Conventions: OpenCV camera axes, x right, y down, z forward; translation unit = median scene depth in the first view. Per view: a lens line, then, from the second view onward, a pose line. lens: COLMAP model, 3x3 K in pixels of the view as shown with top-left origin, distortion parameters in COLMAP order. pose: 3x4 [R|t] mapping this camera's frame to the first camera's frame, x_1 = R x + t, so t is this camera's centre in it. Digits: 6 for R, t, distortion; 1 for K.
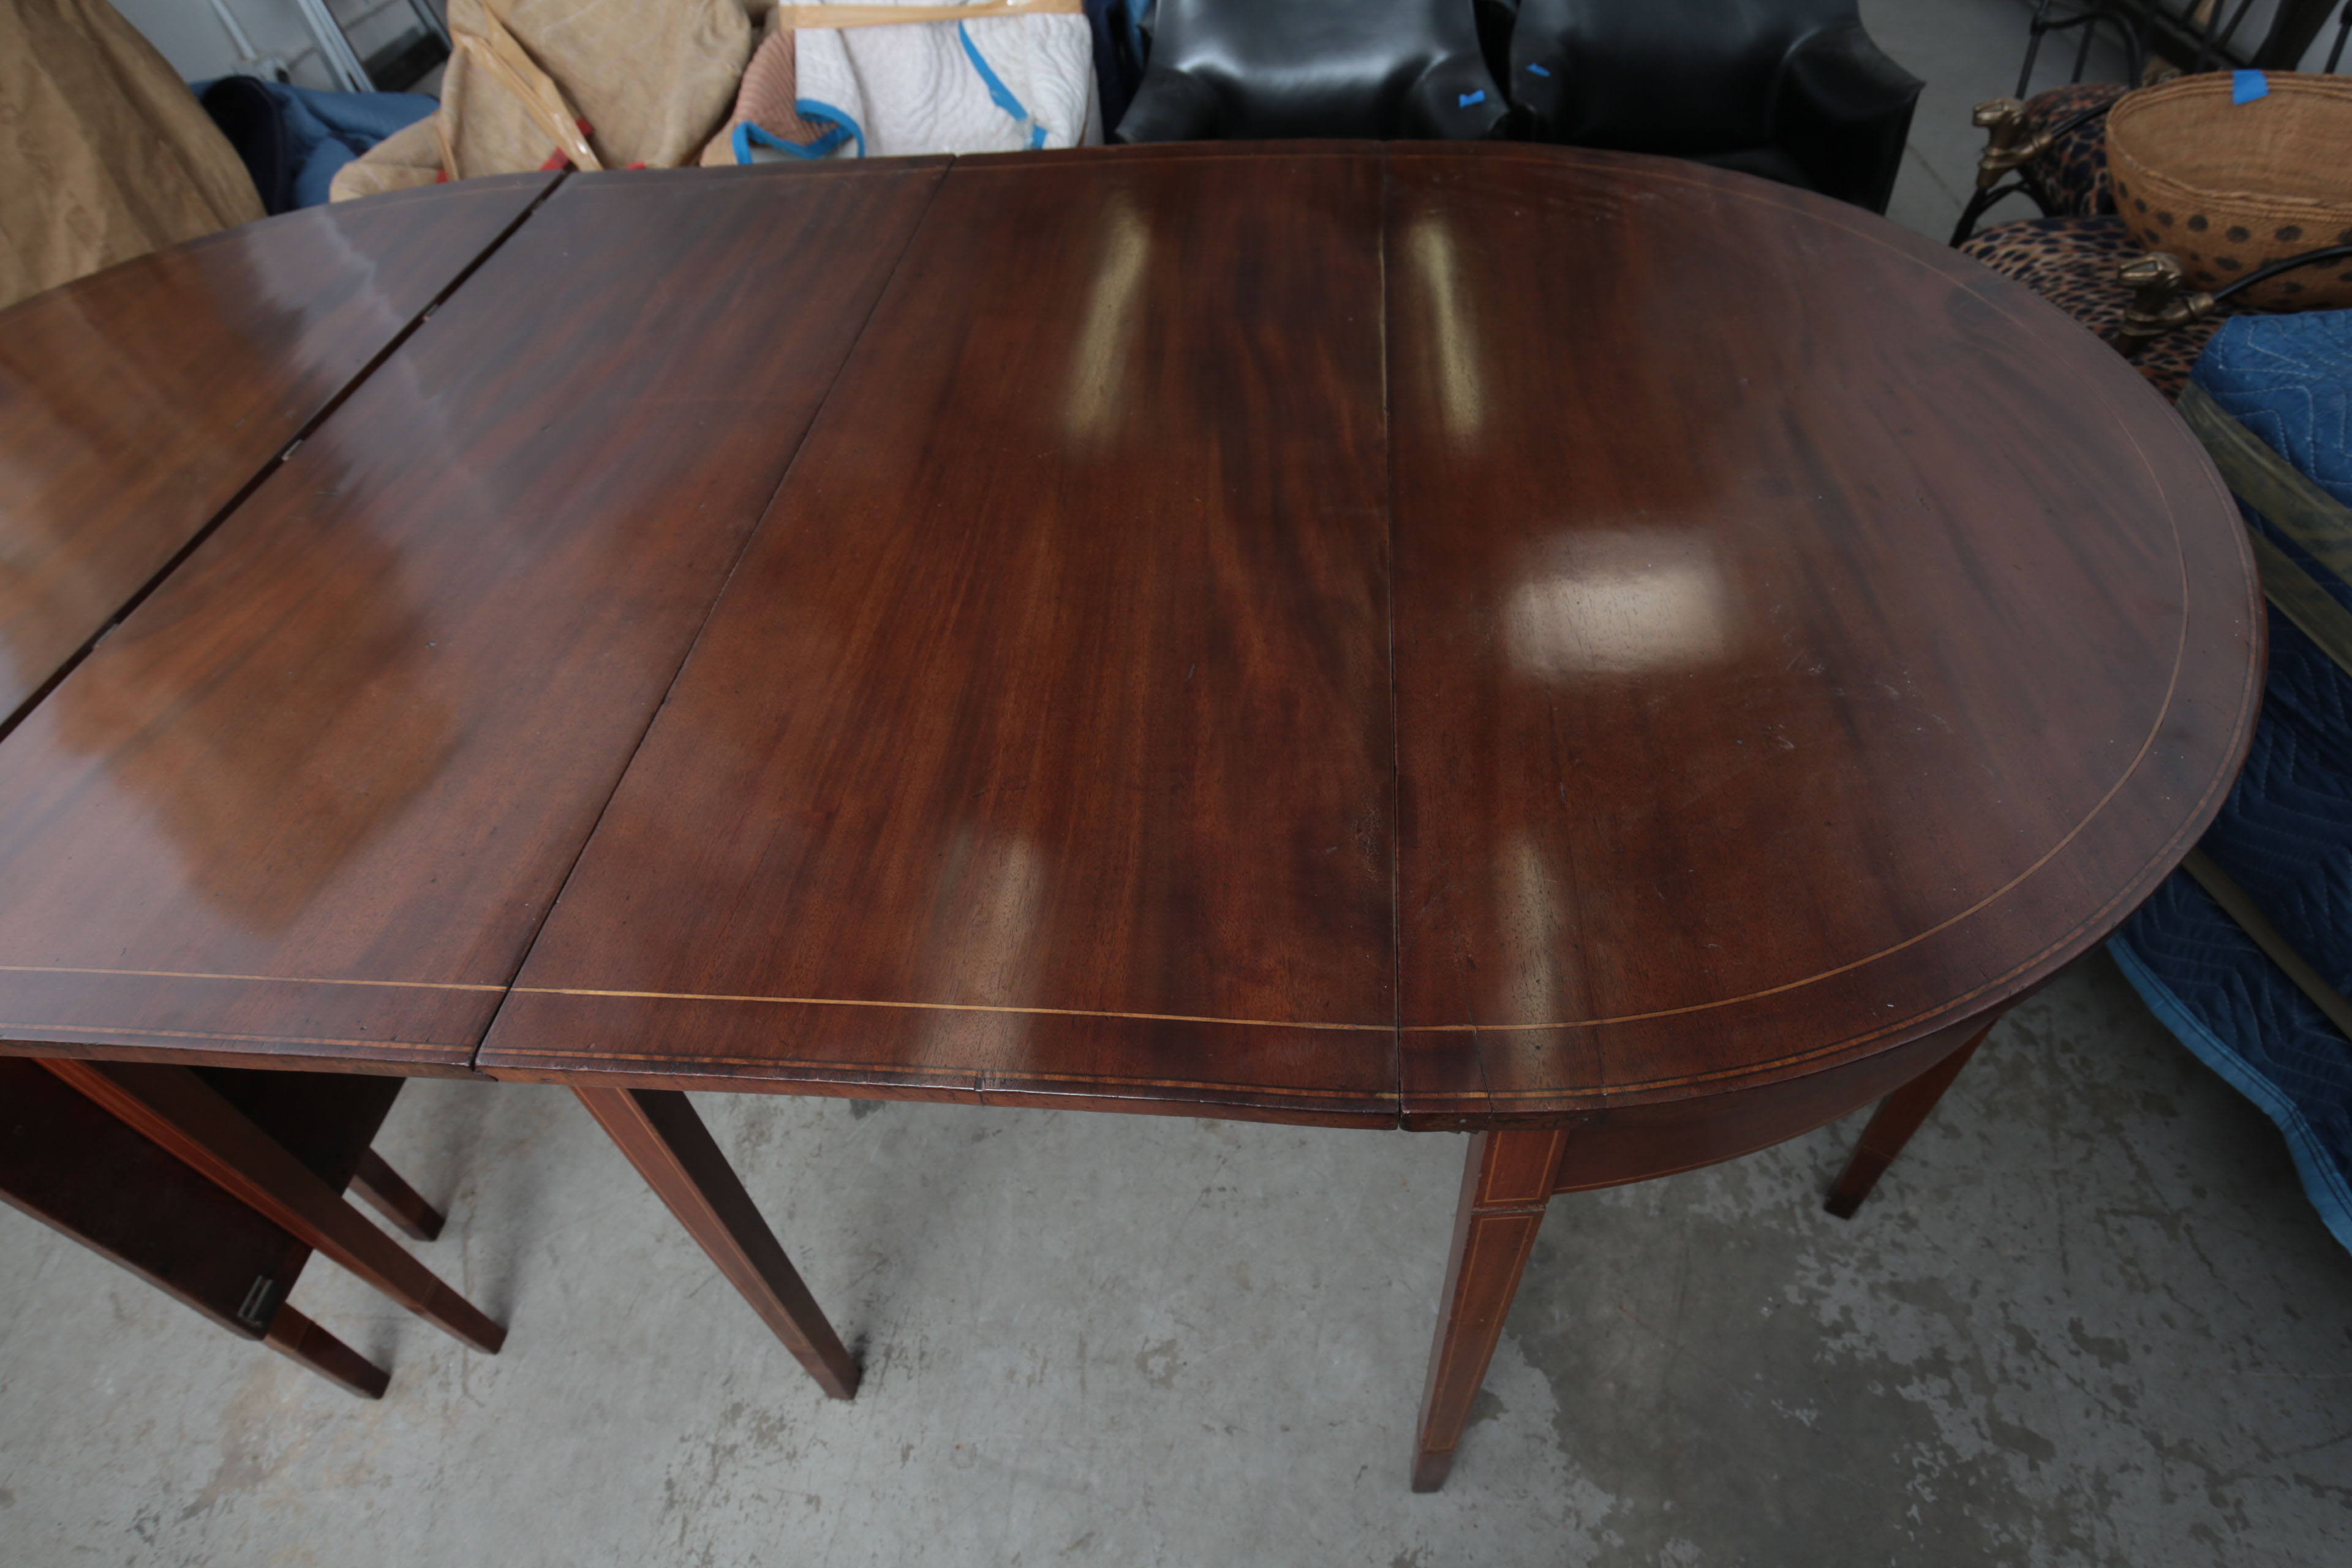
lens RADIAL K [[1265.8, 0, 1171.4], [0, 1265.8, 760.4], [0, 0, 1]] dist [-0.027117, 0.008863]
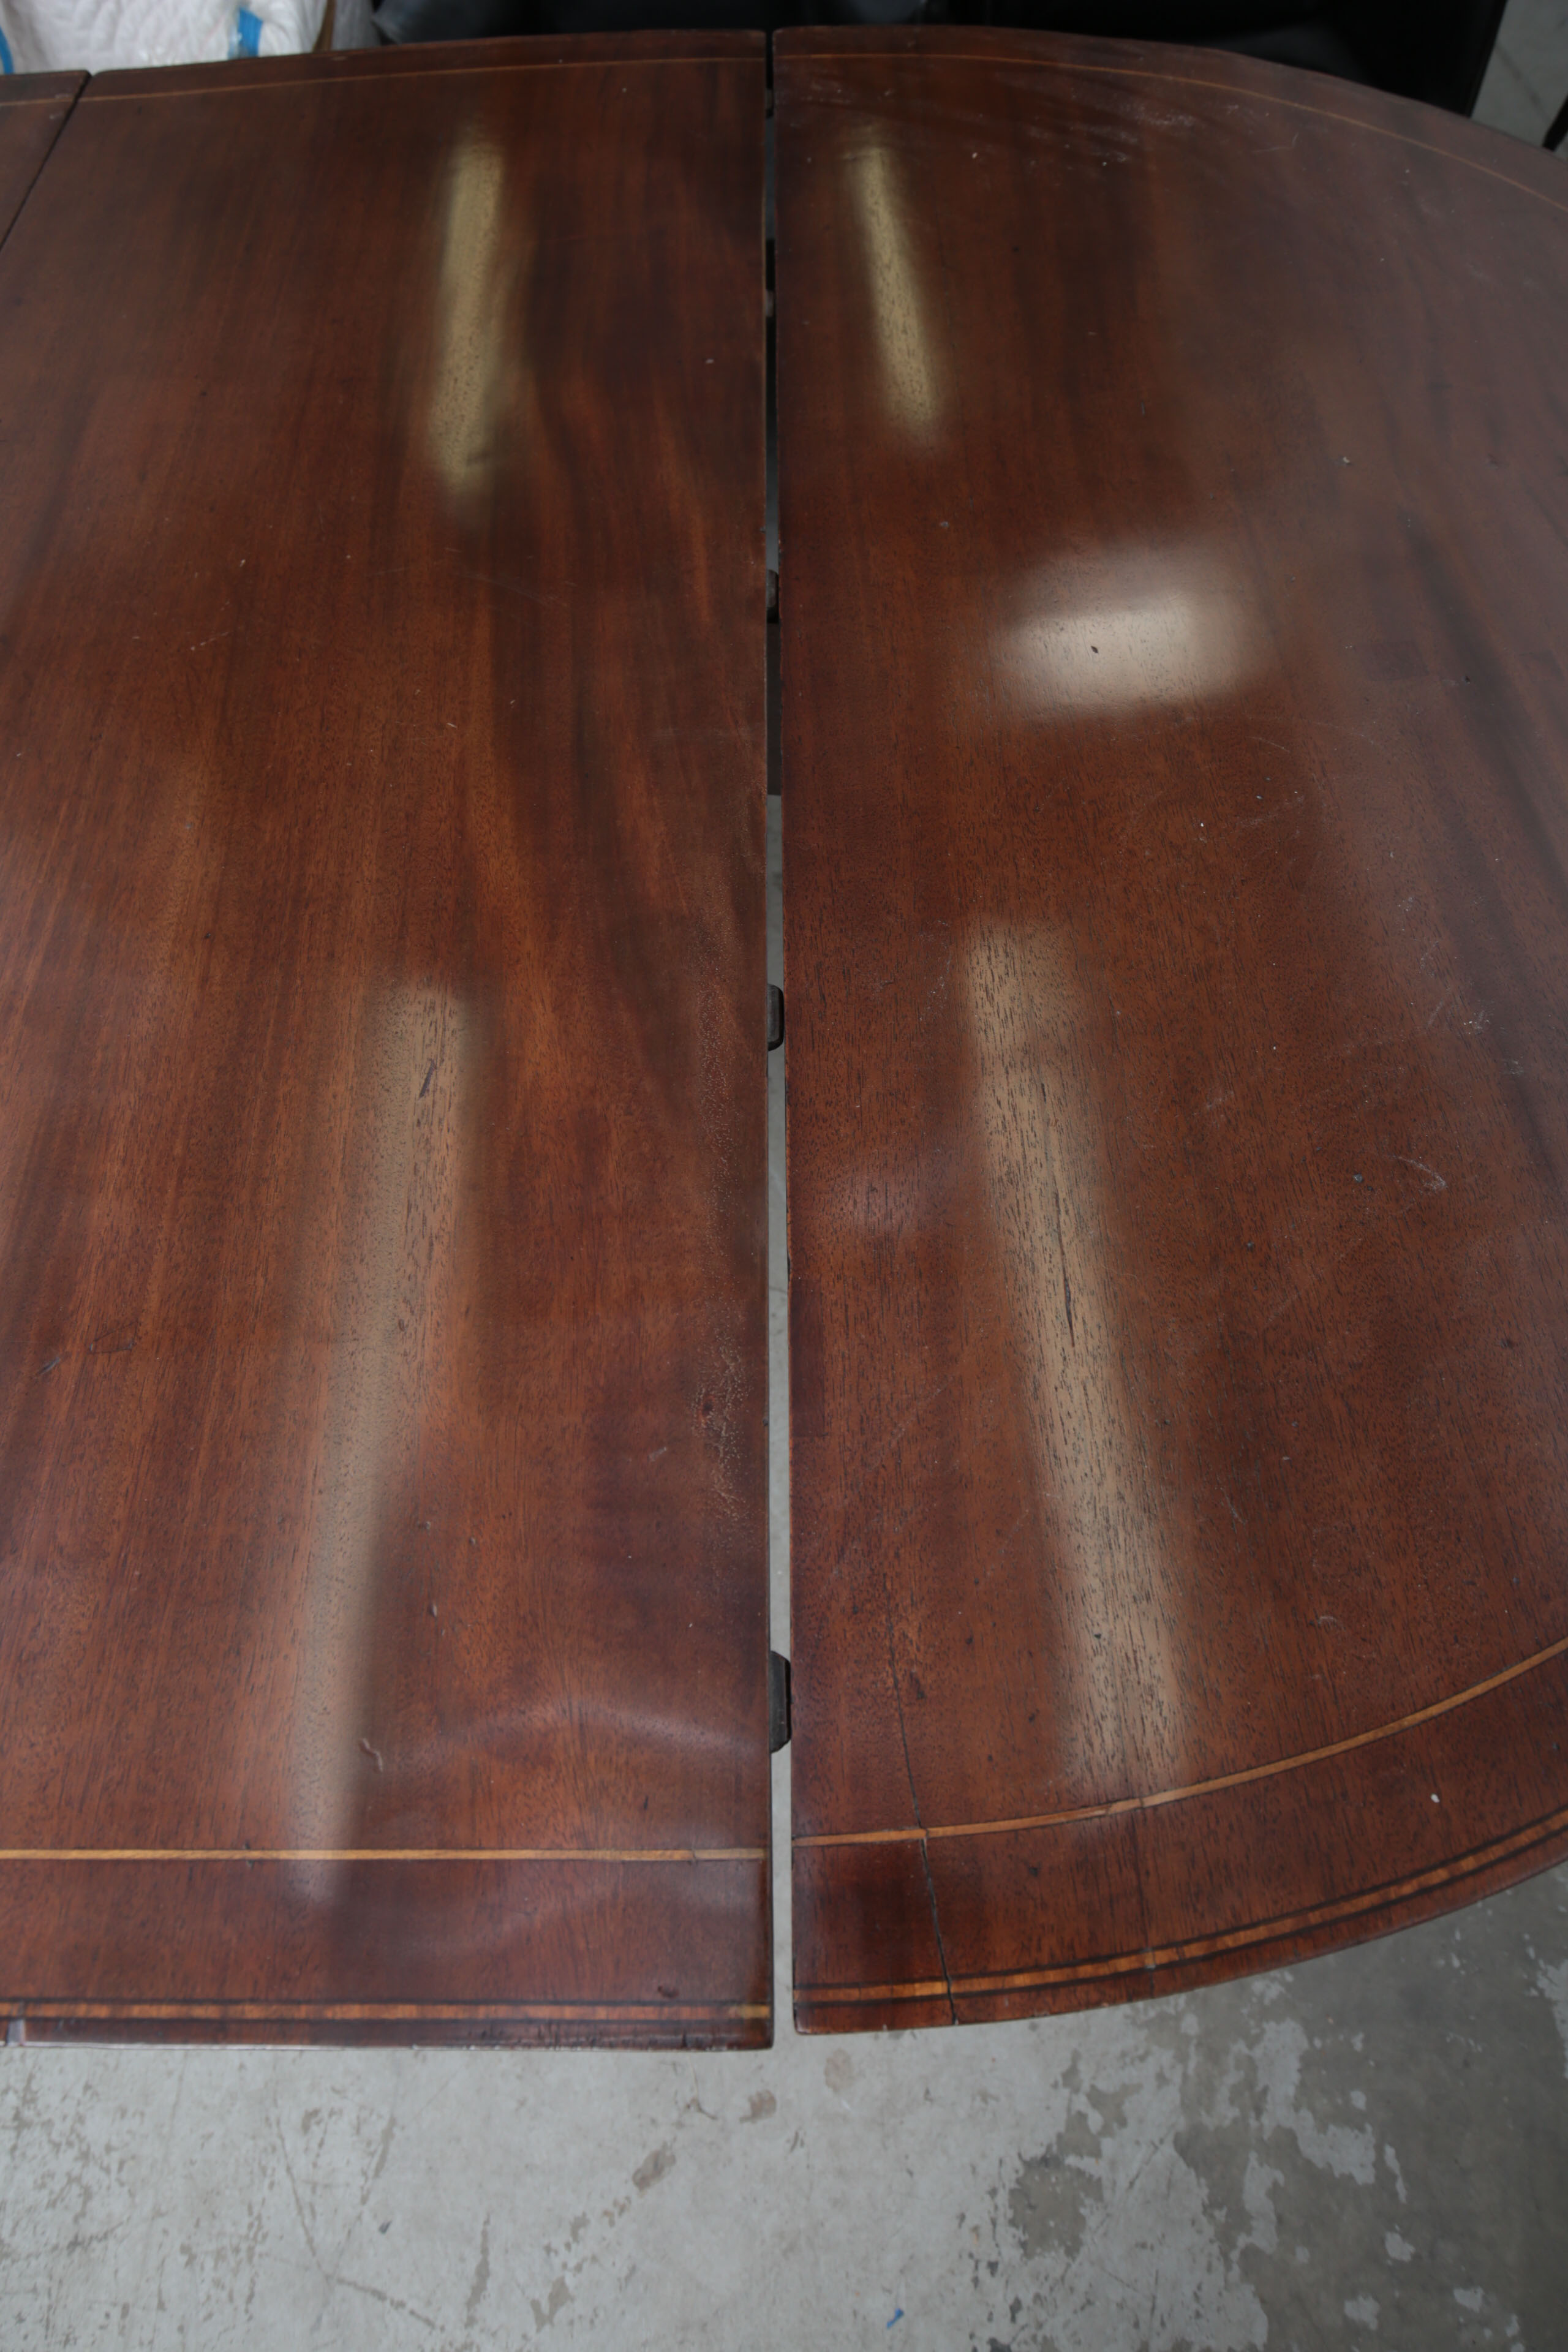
lens RADIAL K [[1390.4, 0, 762.7], [0, 1390.4, 1153.5], [0, 0, 1]] dist [-0.019315, 0.009210]
pose [[0.993897, -0.081743, 0.074072, 0.072831], [0.063478, 0.972979, 0.221998, -0.104318], [-0.090217, -0.215941, 0.972230, 0.220887]]
